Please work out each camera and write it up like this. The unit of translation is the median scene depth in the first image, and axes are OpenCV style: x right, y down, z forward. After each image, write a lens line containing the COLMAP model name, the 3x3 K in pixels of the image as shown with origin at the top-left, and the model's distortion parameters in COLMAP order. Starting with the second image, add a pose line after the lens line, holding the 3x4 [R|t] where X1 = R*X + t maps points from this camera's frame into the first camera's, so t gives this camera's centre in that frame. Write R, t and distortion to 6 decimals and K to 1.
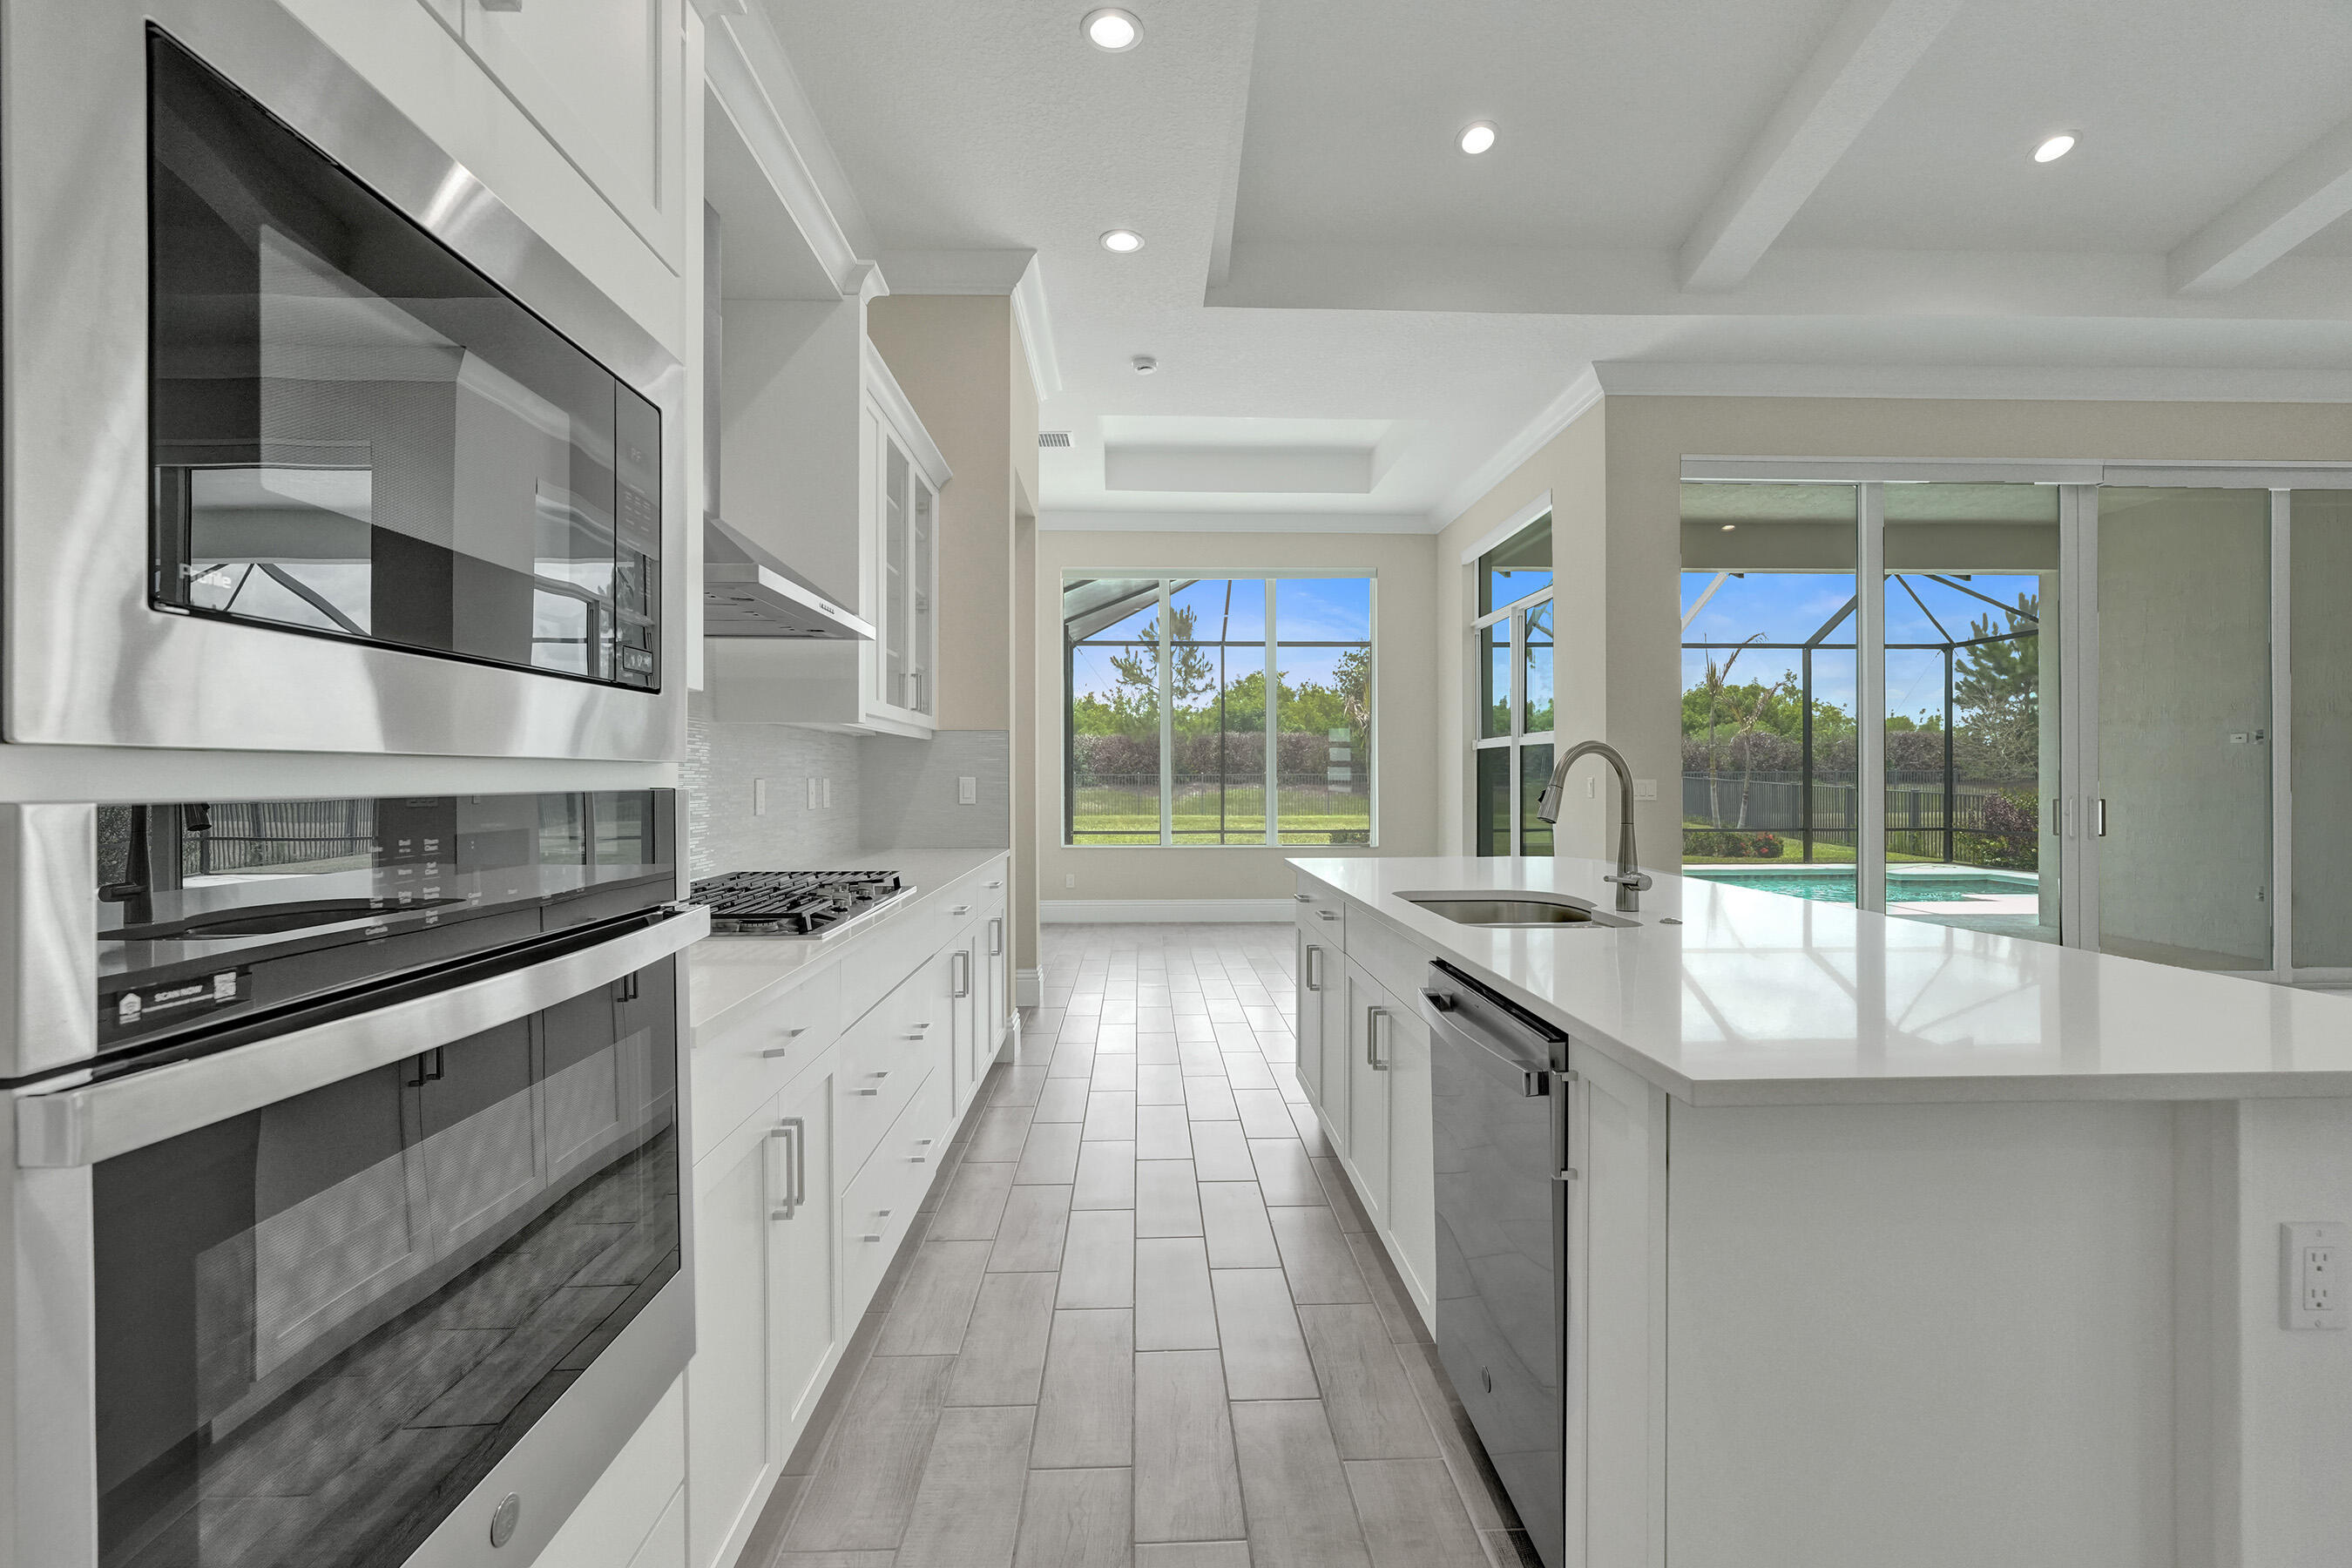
lens RADIAL K [[1051.2, 0, 1186.6], [0, 1051.2, 781.3], [0, 0, 1]] dist [-0.001067, 0.000200]
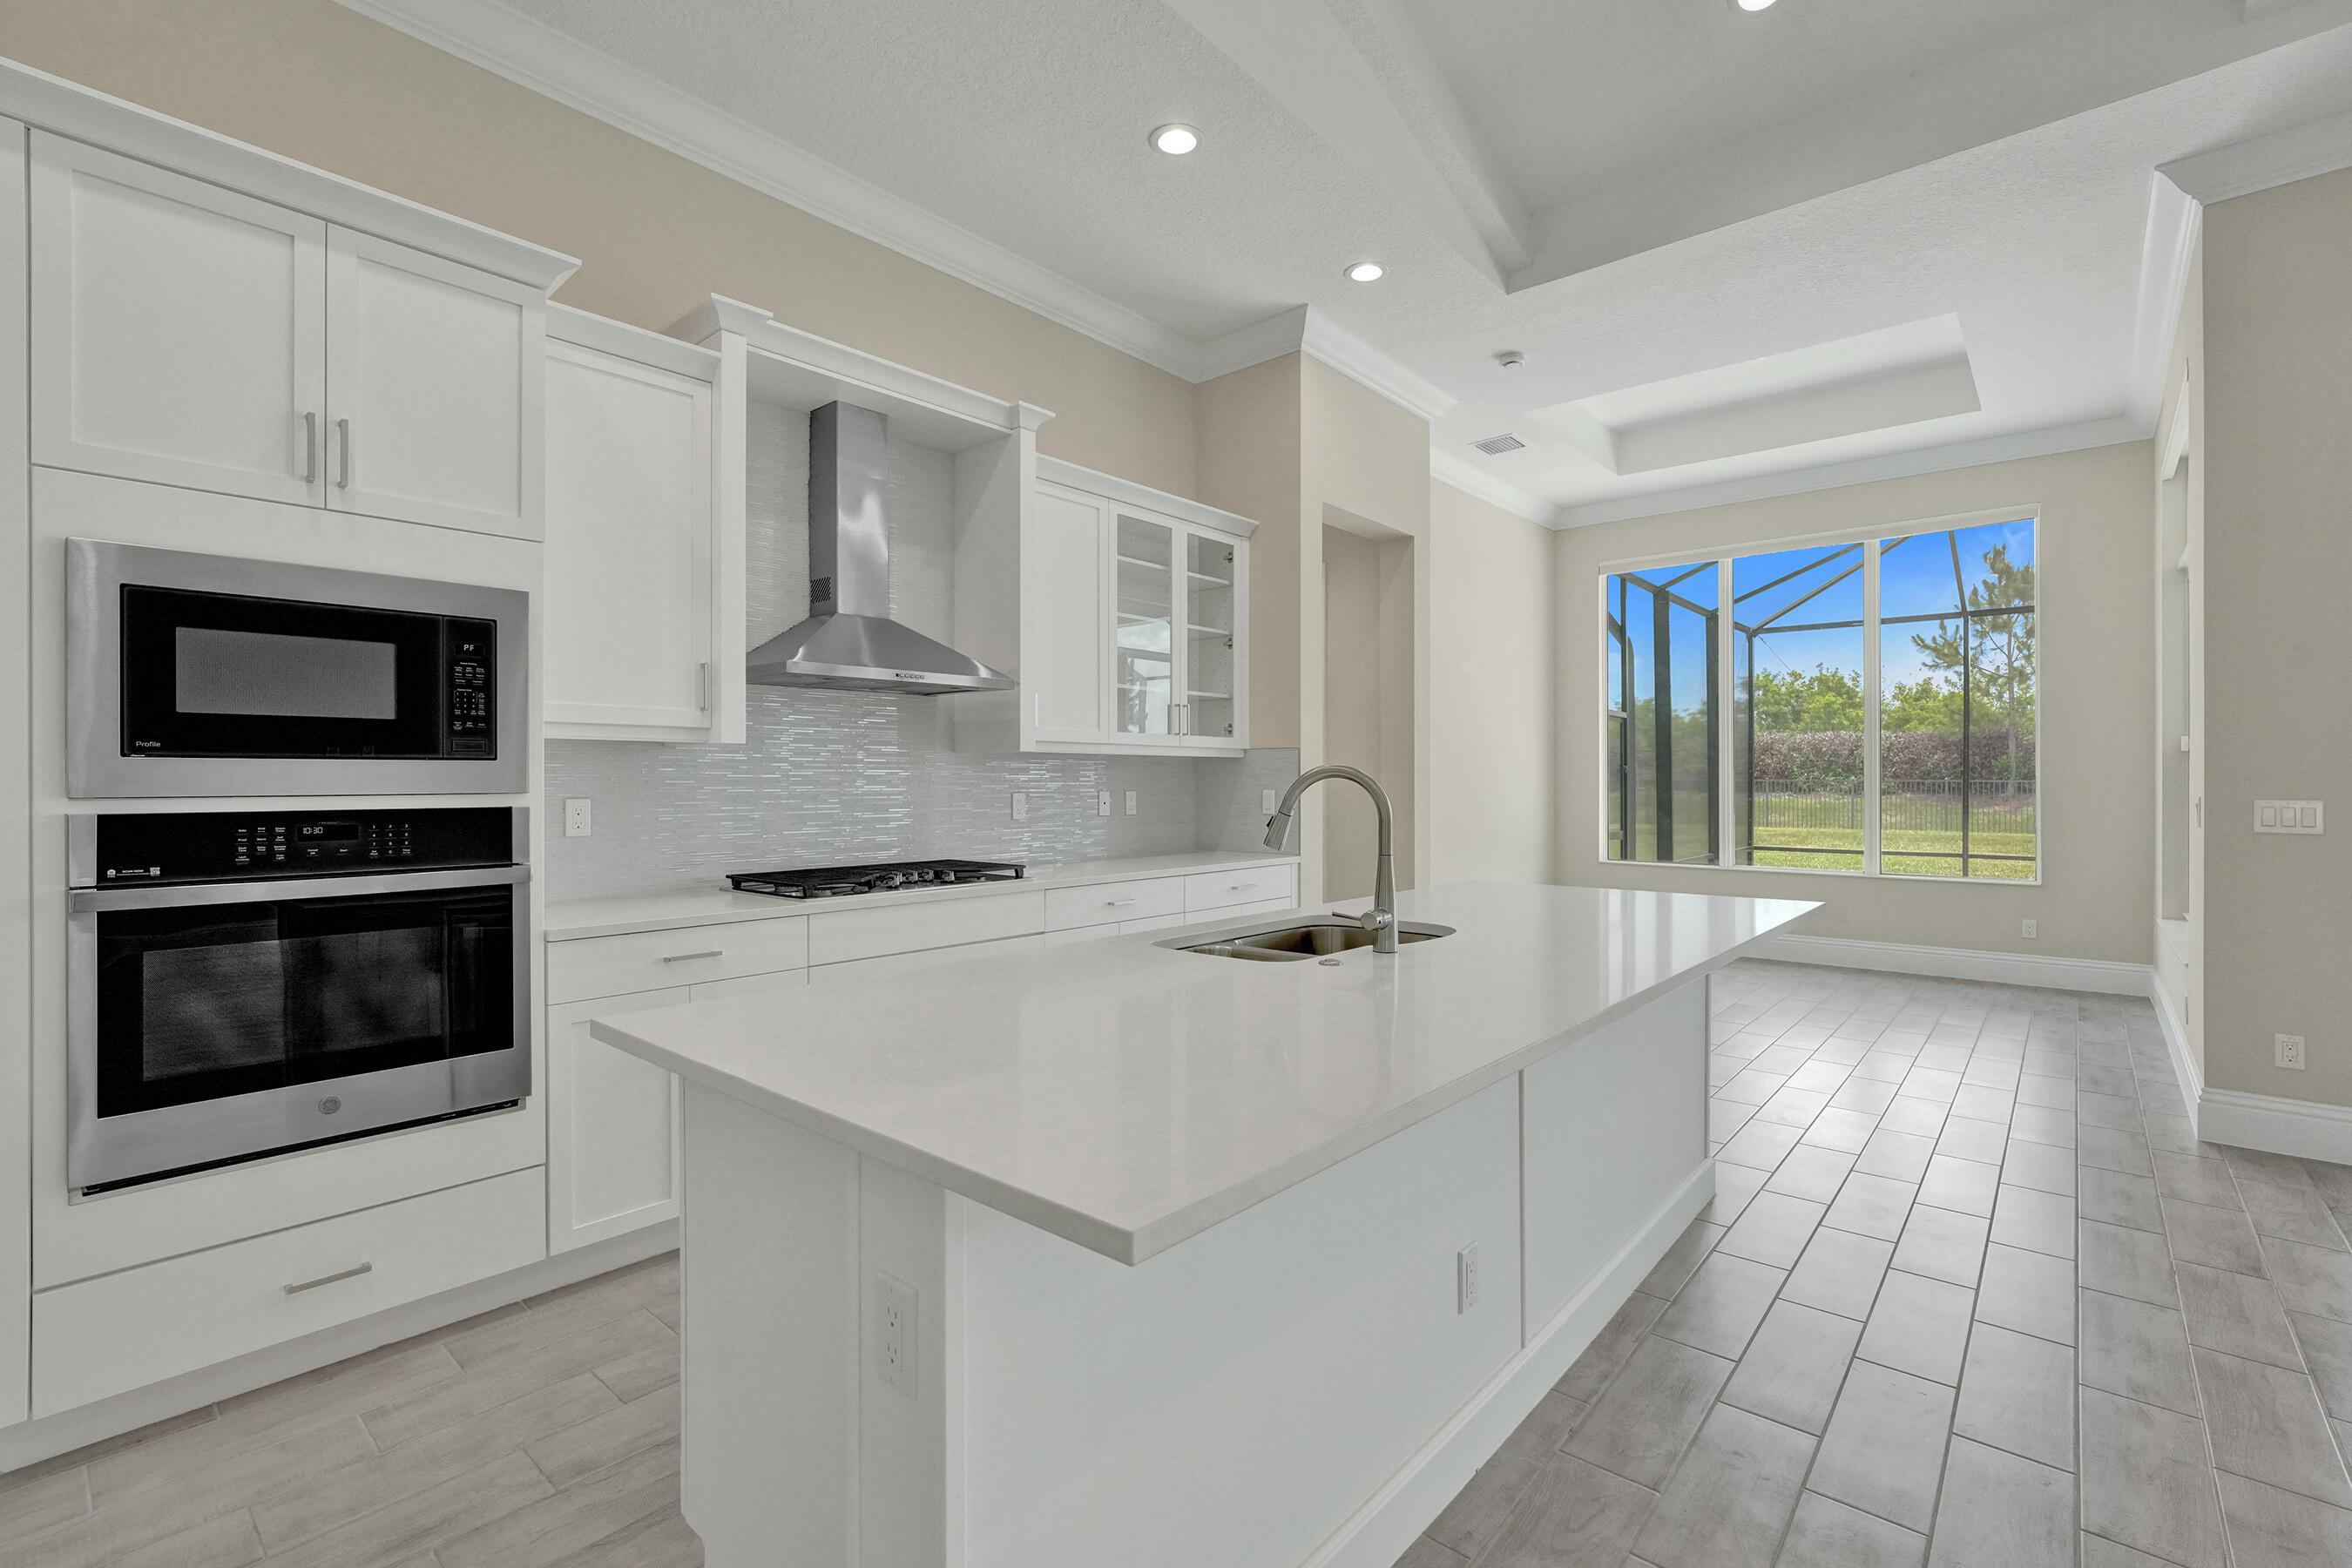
lens RADIAL K [[1045.6, 0, 1171.2], [0, 1045.6, 778.7], [0, 0, 1]] dist [-0.001930, 0.000156]
pose [[0.723635, 0.000361, -0.690183, 0.126191], [-0.004786, 0.999978, -0.004495, -0.002410], [0.690166, 0.006556, 0.723621, 0.031164]]
